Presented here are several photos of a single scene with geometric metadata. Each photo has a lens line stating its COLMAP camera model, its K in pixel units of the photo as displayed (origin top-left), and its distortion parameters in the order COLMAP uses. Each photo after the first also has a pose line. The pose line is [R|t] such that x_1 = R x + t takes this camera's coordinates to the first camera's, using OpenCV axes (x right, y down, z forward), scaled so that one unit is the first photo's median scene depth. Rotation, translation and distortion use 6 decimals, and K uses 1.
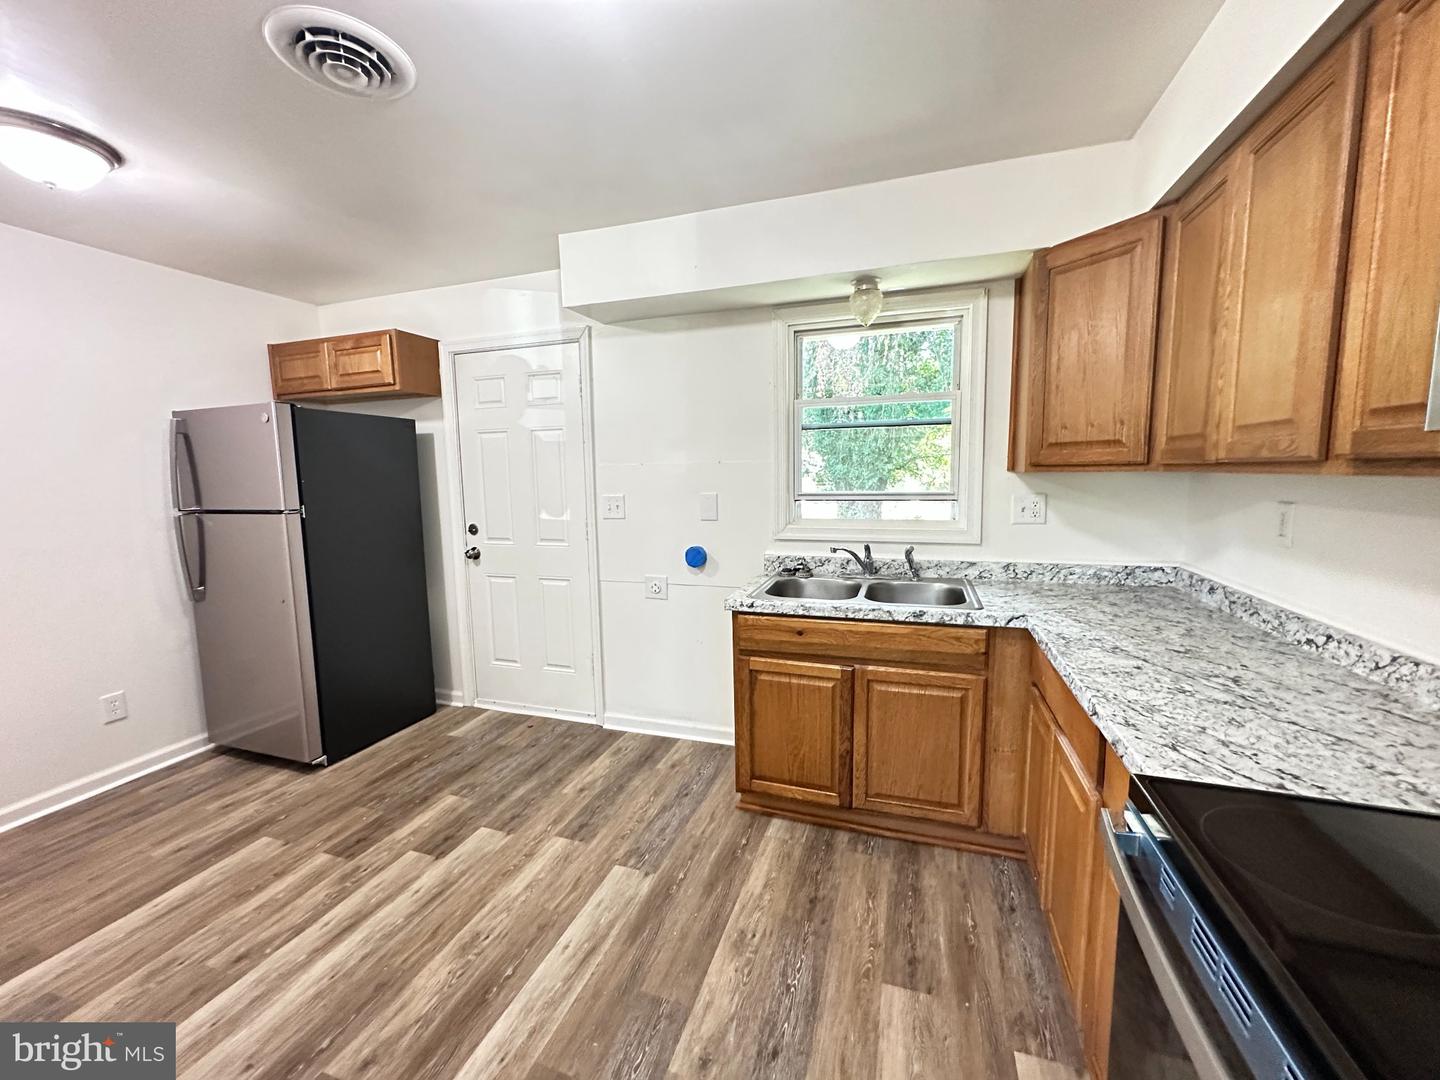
lens RADIAL K [[575.2, 0, 722.0], [0, 575.2, 538.9], [0, 0, 1]] dist [0.001782, 0.001005]
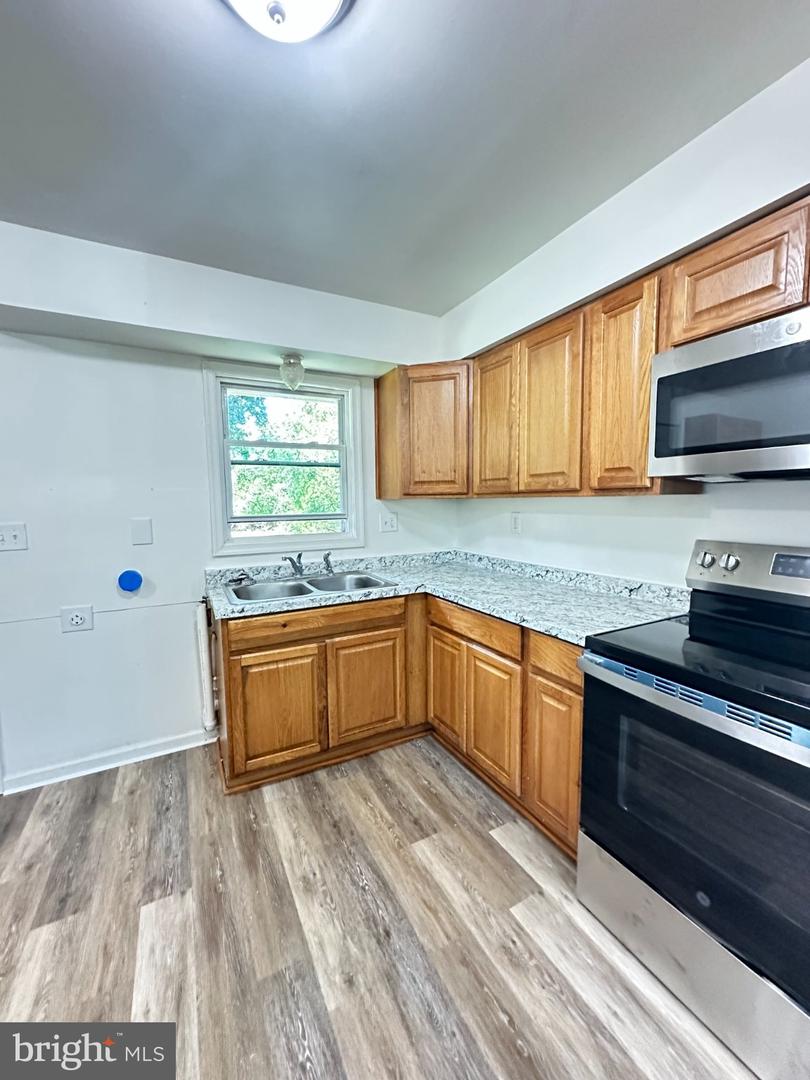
lens RADIAL K [[431.4, 0, 404.6], [0, 431.4, 540.4], [0, 0, 1]] dist [0.001782, 0.001005]
pose [[0.693835, -0.060547, 0.717585, -0.366159], [0.087280, 0.996184, -0.000337, 0.003001], [-0.714826, 0.062864, 0.696471, 0.157786]]
